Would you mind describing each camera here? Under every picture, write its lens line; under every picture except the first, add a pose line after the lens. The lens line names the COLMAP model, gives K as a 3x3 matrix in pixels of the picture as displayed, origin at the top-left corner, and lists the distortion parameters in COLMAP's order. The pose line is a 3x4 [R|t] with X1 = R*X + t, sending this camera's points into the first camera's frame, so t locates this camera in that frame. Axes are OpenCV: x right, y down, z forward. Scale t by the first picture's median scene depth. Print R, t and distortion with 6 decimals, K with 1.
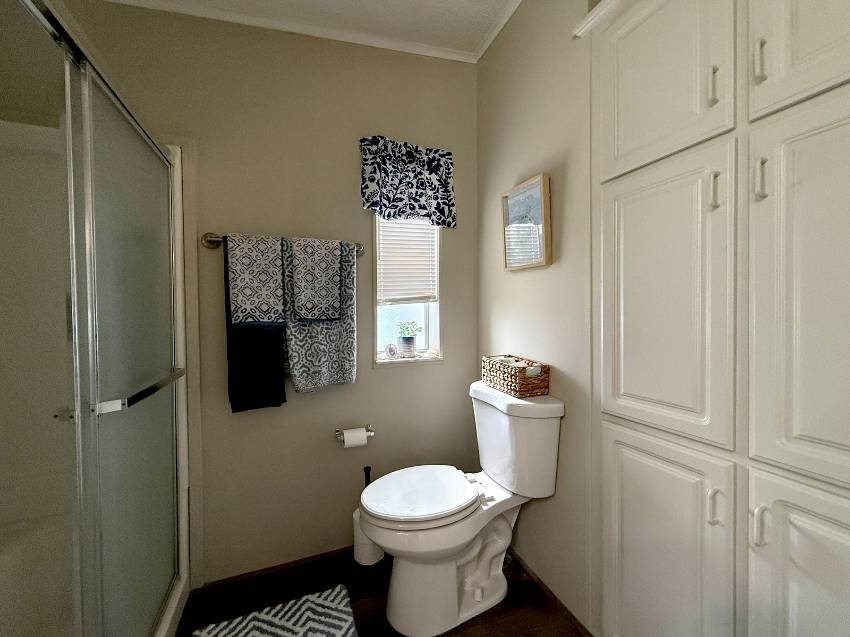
lens RADIAL K [[344.4, 0, 427.0], [0, 344.4, 314.5], [0, 0, 1]] dist [-0.000912, -0.000719]
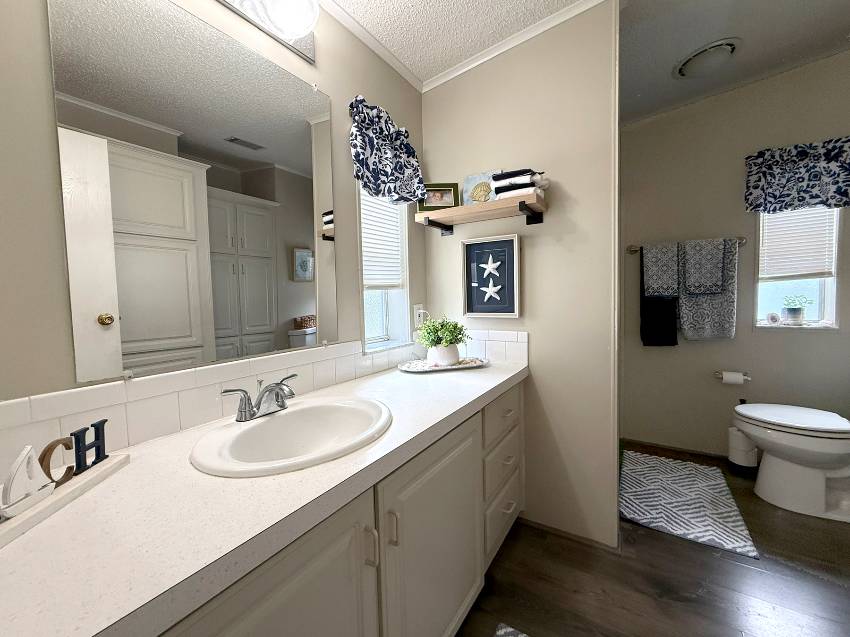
lens RADIAL K [[344.4, 0, 428.5], [0, 344.4, 312.5], [0, 0, 1]] dist [-0.000912, -0.000719]
pose [[0.582585, 0.036820, -0.811936, 0.190646], [0.010279, 0.998560, 0.052658, 0.005507], [0.812705, -0.039024, 0.581367, -0.783450]]
